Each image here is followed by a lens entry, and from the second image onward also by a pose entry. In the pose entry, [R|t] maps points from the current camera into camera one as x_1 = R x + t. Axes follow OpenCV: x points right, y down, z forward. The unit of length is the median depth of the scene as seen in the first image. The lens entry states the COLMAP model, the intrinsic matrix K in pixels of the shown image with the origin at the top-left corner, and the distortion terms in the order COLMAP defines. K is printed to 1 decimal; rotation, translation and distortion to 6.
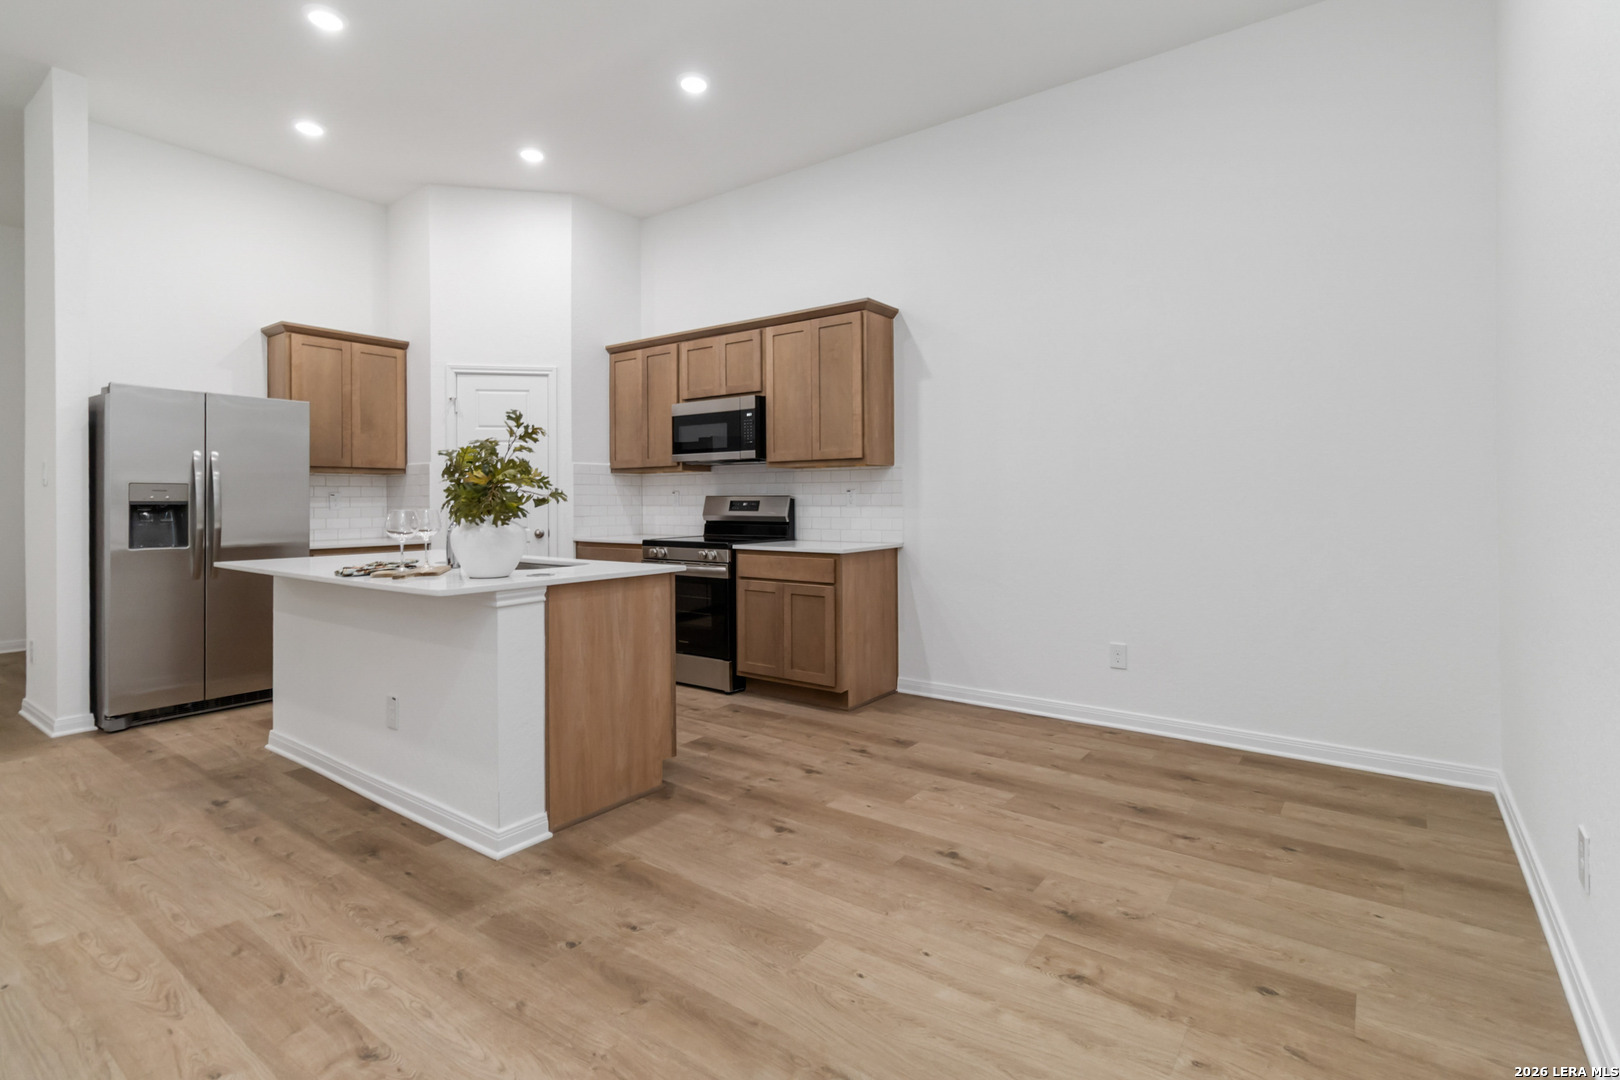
lens RADIAL K [[775.0, 0, 814.9], [0, 775.0, 495.2], [0, 0, 1]] dist [0.000266, 0.000395]
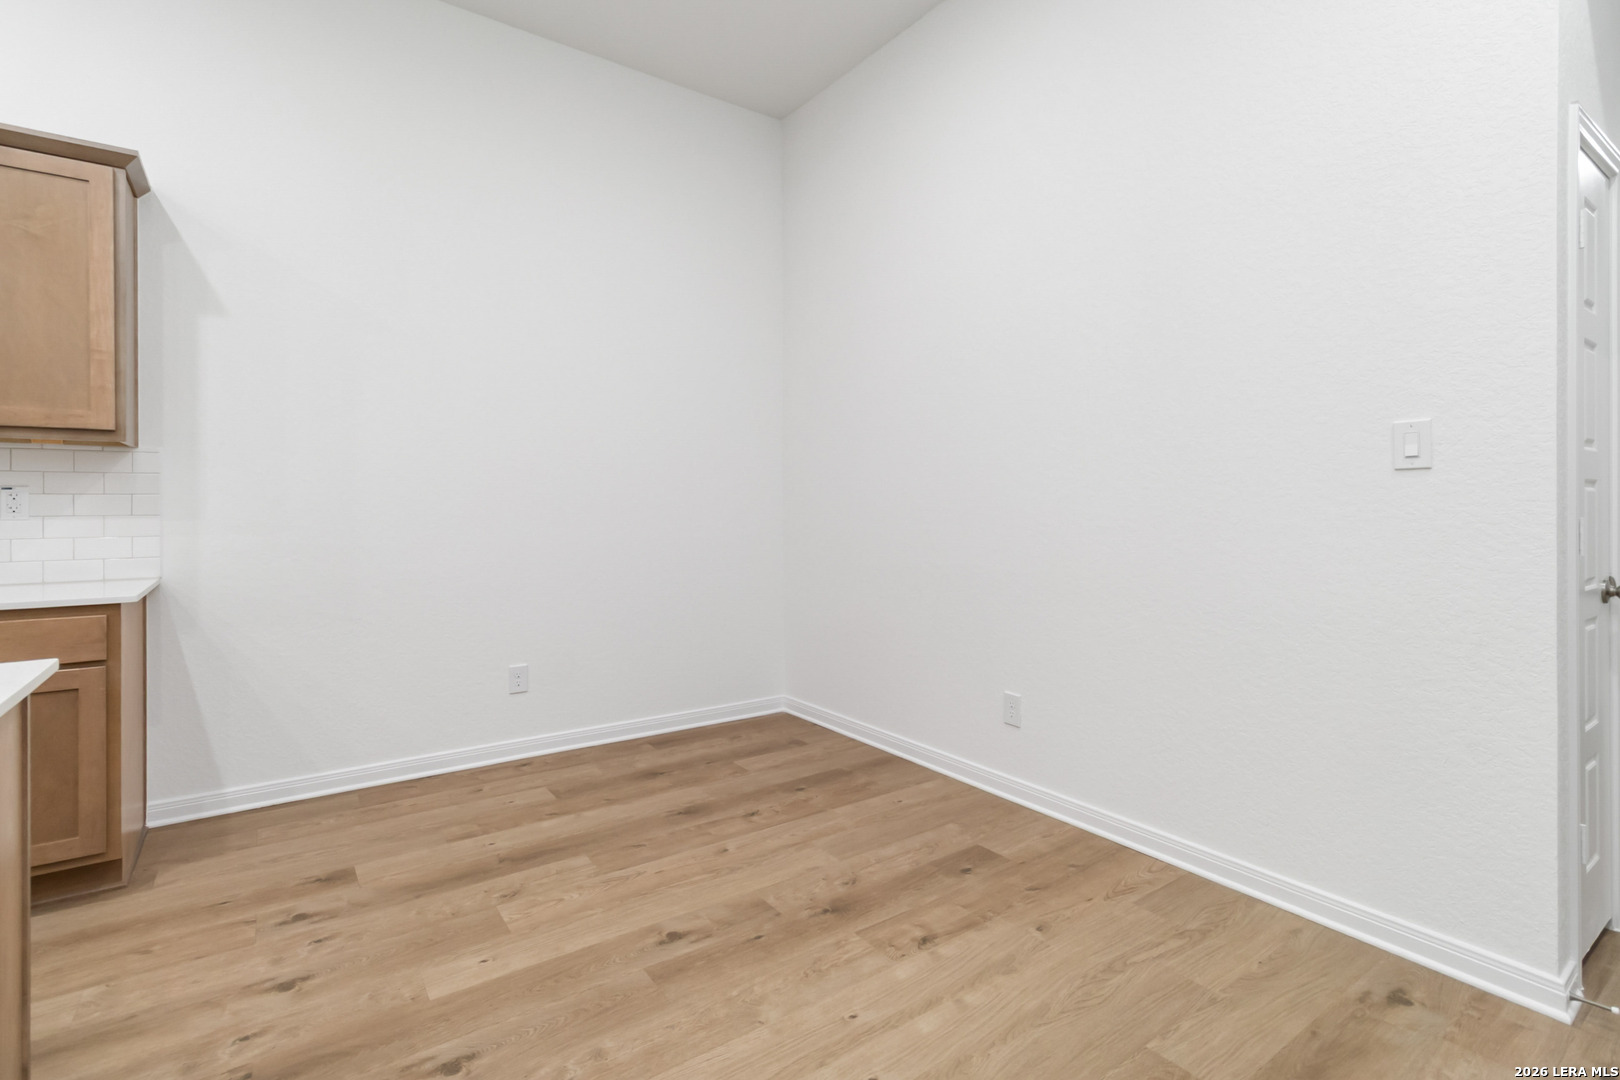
lens RADIAL K [[770.9, 0, 821.3], [0, 770.9, 507.3], [0, 0, 1]] dist [0.001976, 0.000326]
pose [[0.302219, 0.002756, 0.953235, -0.309257], [-0.007113, 0.999974, -0.000636, 0.003945], [-0.953212, -0.006589, 0.302230, 0.335314]]
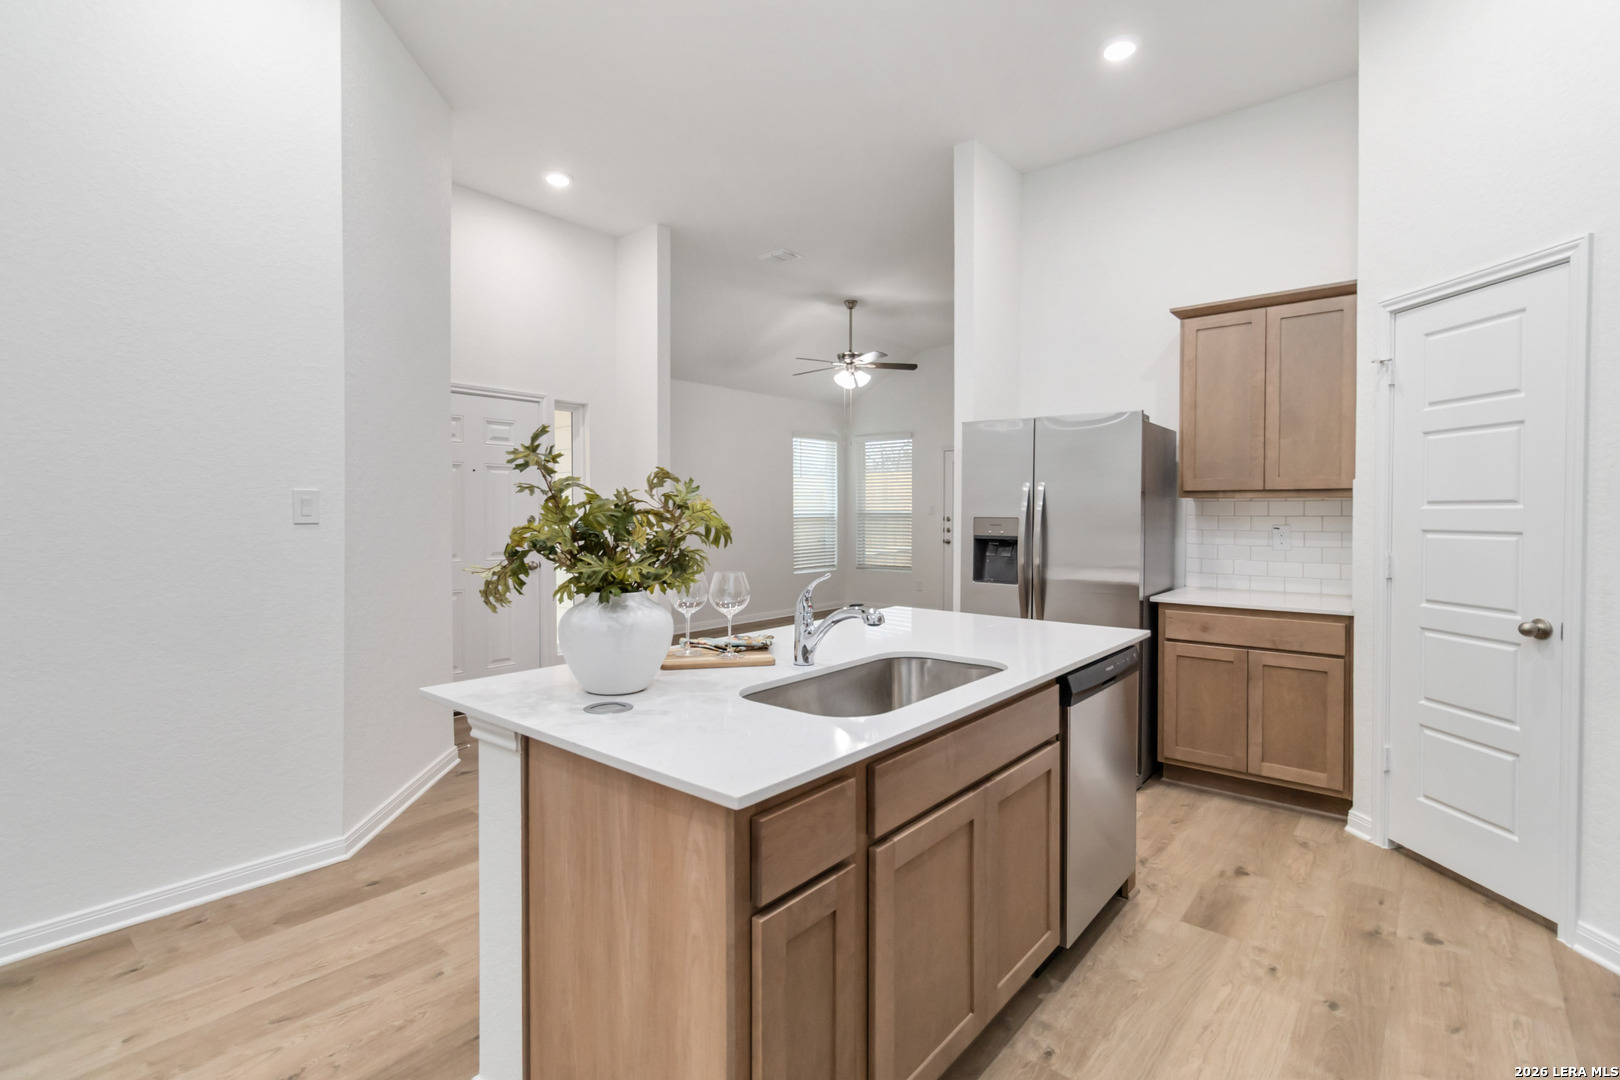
lens RADIAL K [[760.1, 0, 815.0], [0, 760.1, 525.2], [0, 0, 1]] dist [0.001239, 0.001011]
pose [[-0.055759, 0.022949, -0.998180, 0.117133], [0.006523, 0.999723, 0.022620, -0.026513], [0.998423, -0.005250, -0.055893, 0.737404]]
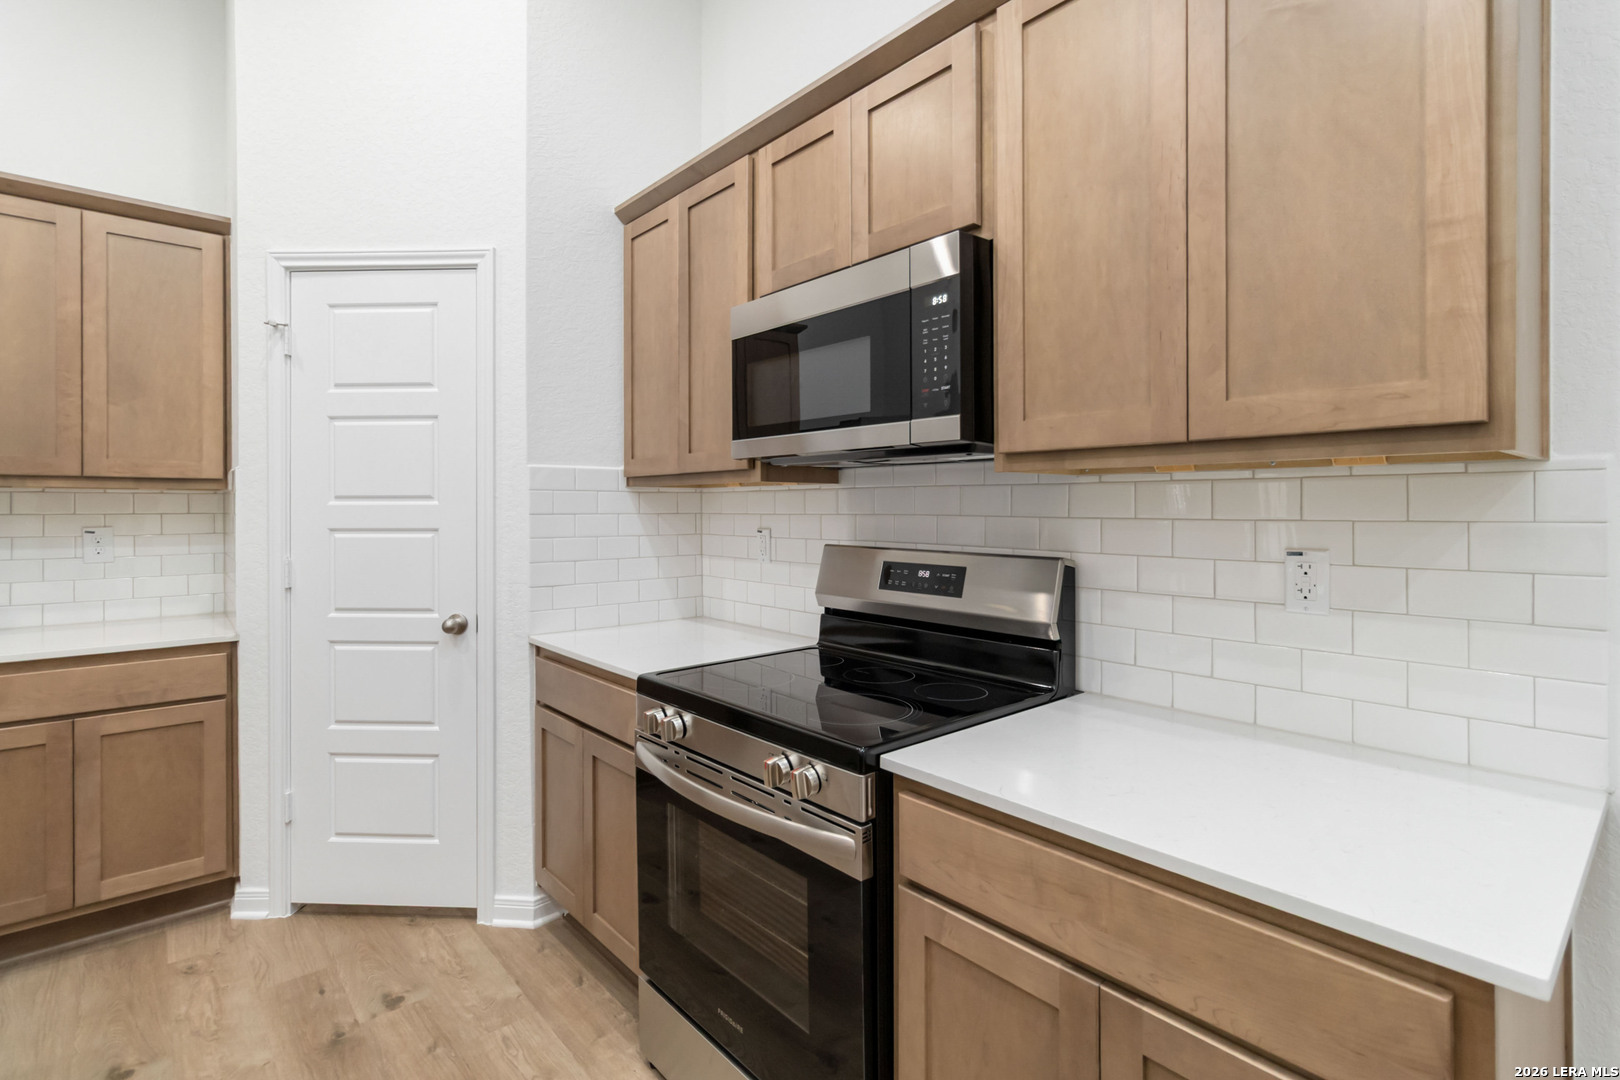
lens RADIAL K [[770.9, 0, 821.3], [0, 770.9, 507.3], [0, 0, 1]] dist [0.001976, 0.000326]
pose [[0.977198, 0.003677, -0.212300, -0.070006], [-0.002203, 0.999972, 0.007180, -0.025455], [0.212320, -0.006549, 0.977178, 0.736650]]
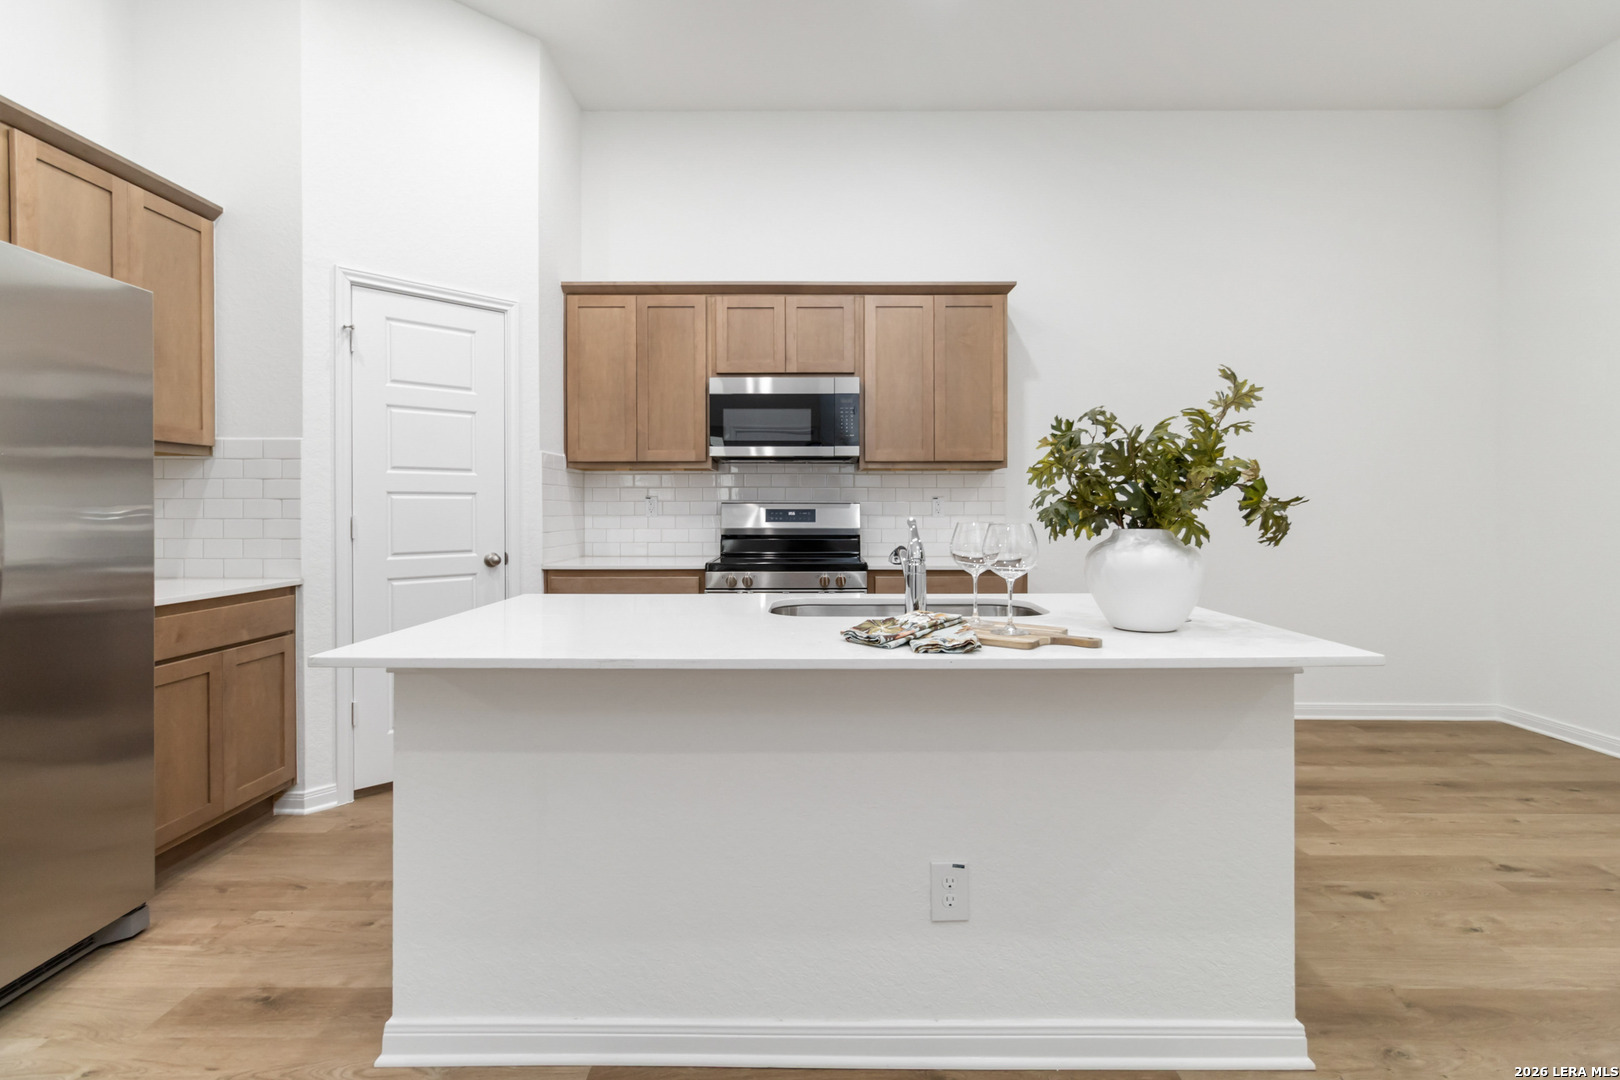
lens RADIAL K [[768.9, 0, 813.8], [0, 768.9, 511.7], [0, 0, 1]] dist [0.001415, -0.000168]
pose [[0.808095, 0.001418, 0.589051, -0.617454], [-0.006430, 0.999959, 0.006414, 0.005297], [-0.589018, -0.008971, 0.808070, 0.405659]]
